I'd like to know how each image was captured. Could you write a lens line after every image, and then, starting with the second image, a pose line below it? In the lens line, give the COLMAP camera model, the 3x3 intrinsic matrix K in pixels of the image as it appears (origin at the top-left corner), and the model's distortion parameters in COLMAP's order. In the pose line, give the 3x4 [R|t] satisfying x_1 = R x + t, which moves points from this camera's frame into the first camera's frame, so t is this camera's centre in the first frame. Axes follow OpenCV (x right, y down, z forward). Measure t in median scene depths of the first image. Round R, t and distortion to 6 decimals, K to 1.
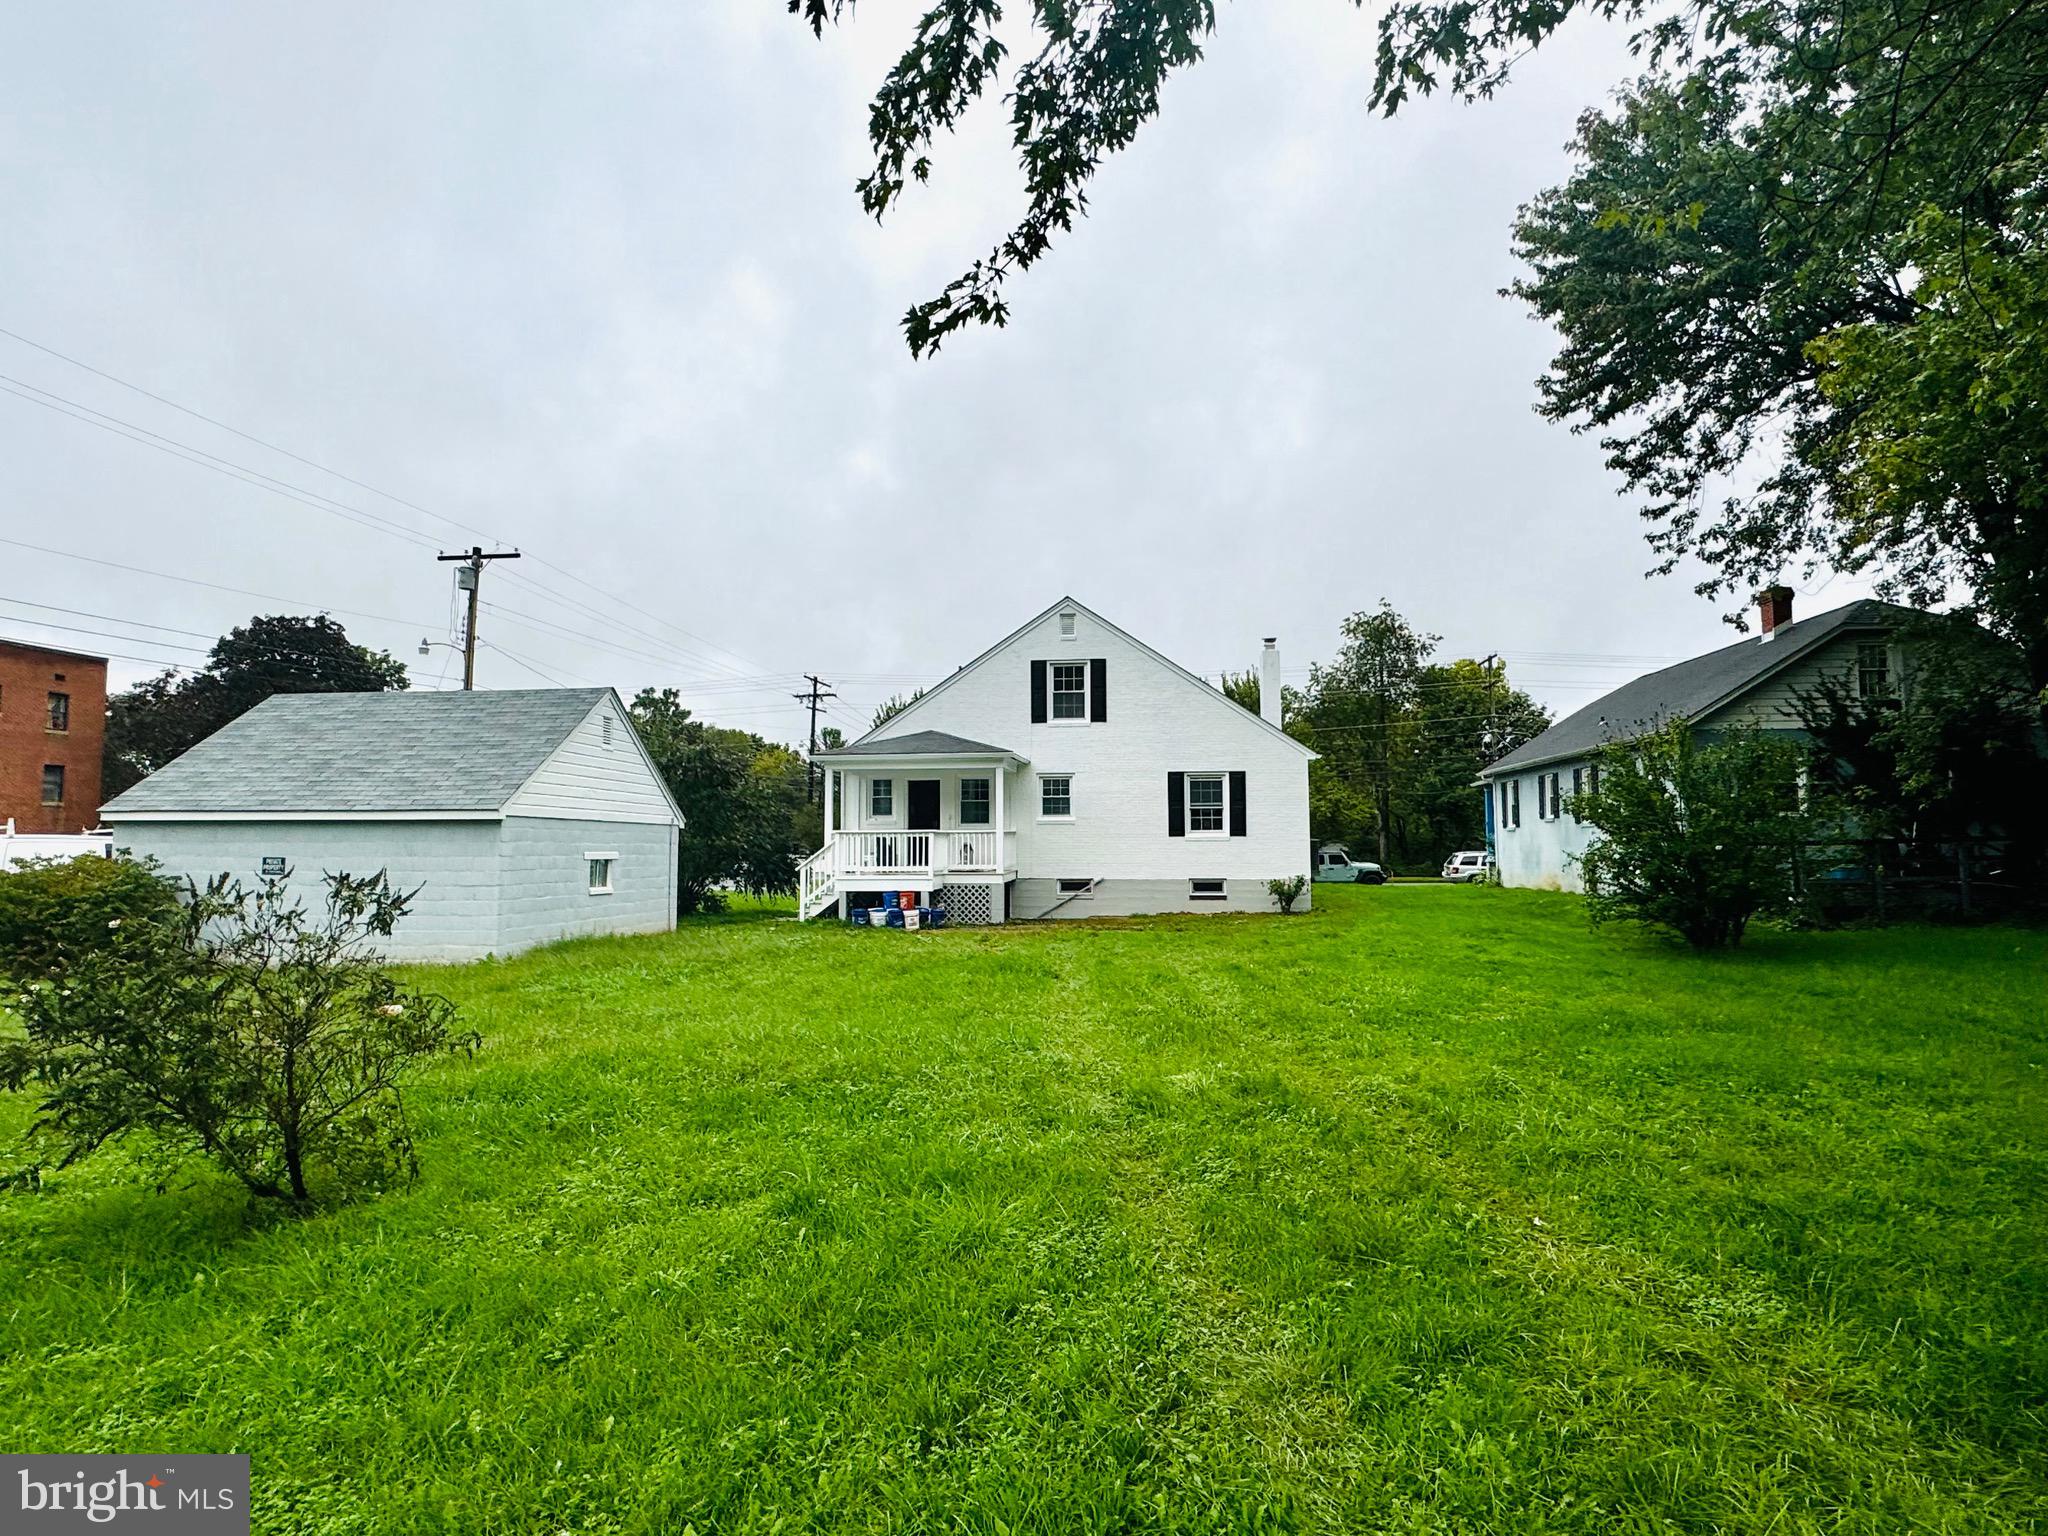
lens RADIAL K [[1138.3, 0, 1025.6], [0, 1138.3, 766.4], [0, 0, 1]] dist [0.000202, 0.000118]
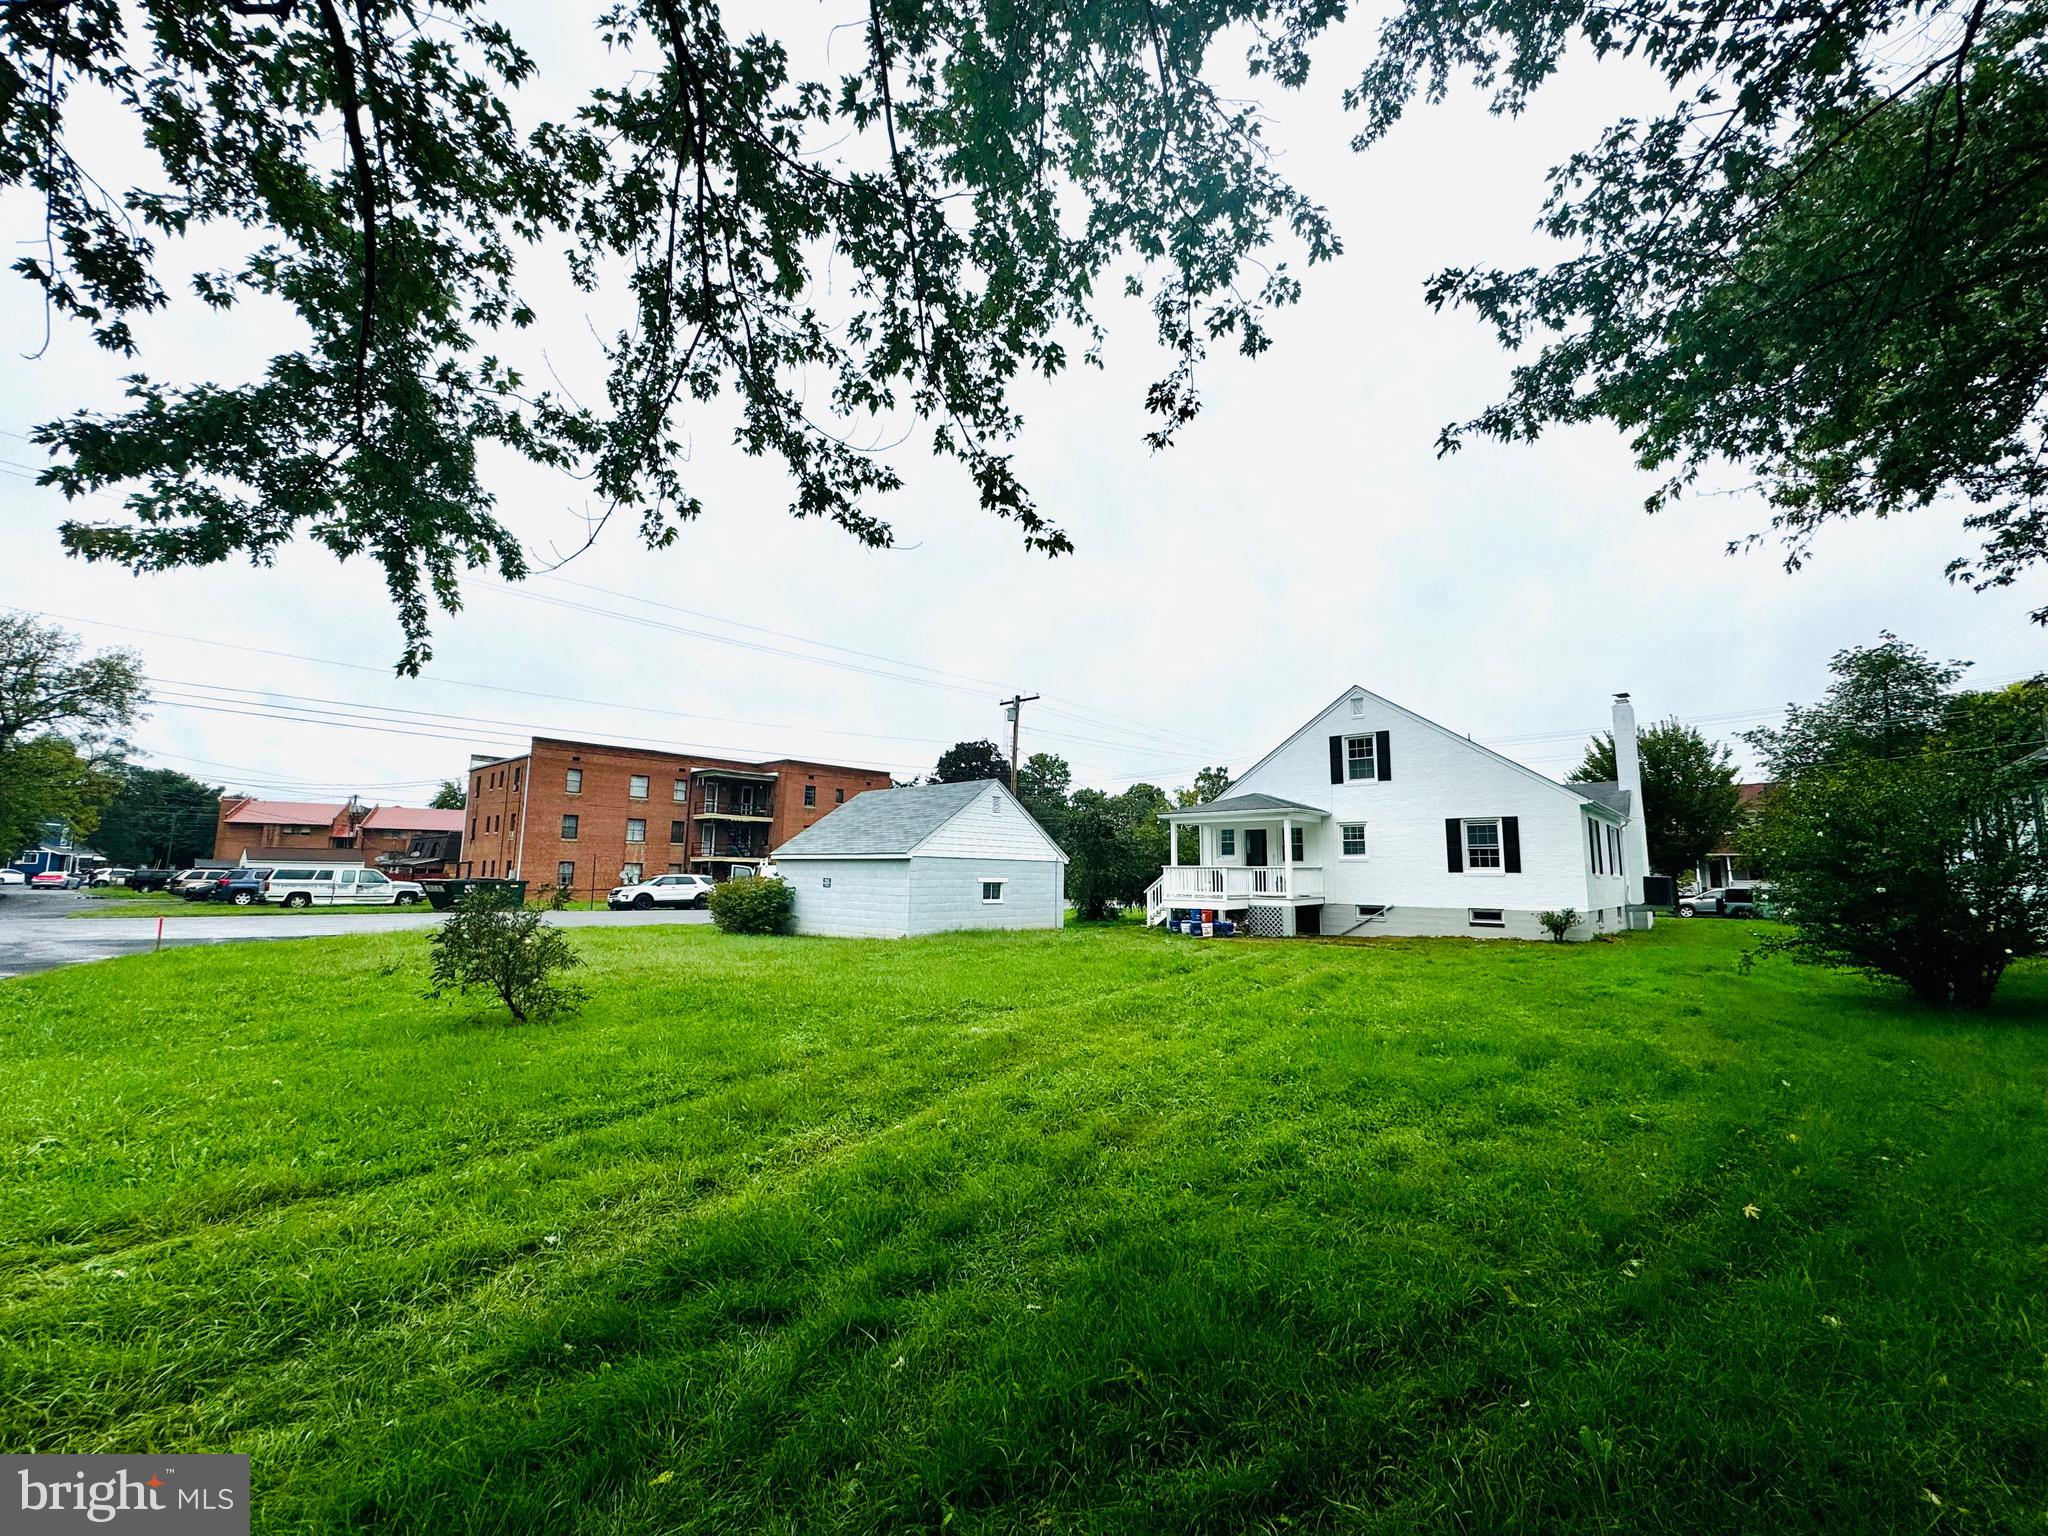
lens RADIAL K [[810.9, 0, 1024.8], [0, 810.9, 769.7], [0, 0, 1]] dist [-0.002808, -0.000005]
pose [[0.821440, -0.061515, -0.566967, 0.250100], [0.026919, 0.997240, -0.069199, 0.000278], [0.569659, 0.041581, 0.820828, 0.033361]]
